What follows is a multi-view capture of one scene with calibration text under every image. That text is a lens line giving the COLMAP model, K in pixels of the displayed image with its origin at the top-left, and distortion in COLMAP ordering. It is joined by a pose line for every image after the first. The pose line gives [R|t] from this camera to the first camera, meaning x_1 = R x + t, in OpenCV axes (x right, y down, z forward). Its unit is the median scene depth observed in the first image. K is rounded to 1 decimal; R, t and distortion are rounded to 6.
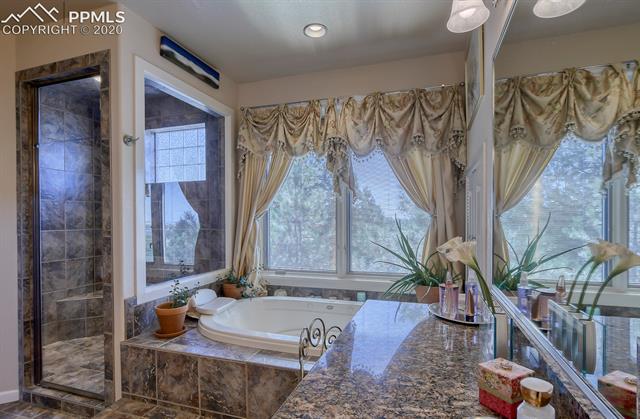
lens RADIAL K [[325.4, 0, 321.1], [0, 325.4, 222.5], [0, 0, 1]] dist [-0.001174, -0.000192]
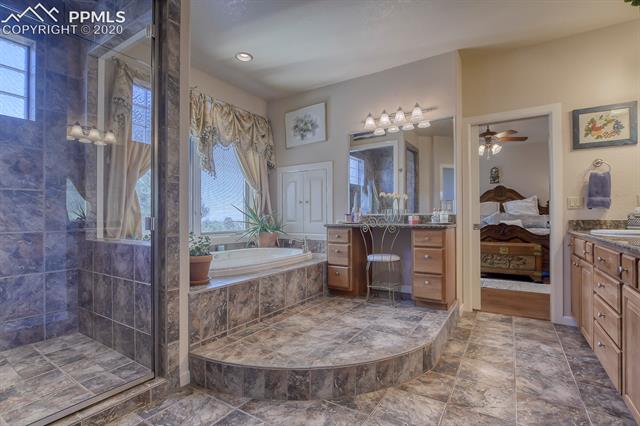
lens RADIAL K [[304.2, 0, 320.0], [0, 304.2, 213.0], [0, 0, 1]] dist [0.000336, 0.000016]
pose [[0.247427, 0.015817, 0.968777, -1.390166], [0.012733, 0.999727, -0.019574, 0.152388], [-0.968823, 0.017179, 0.247158, 0.398741]]
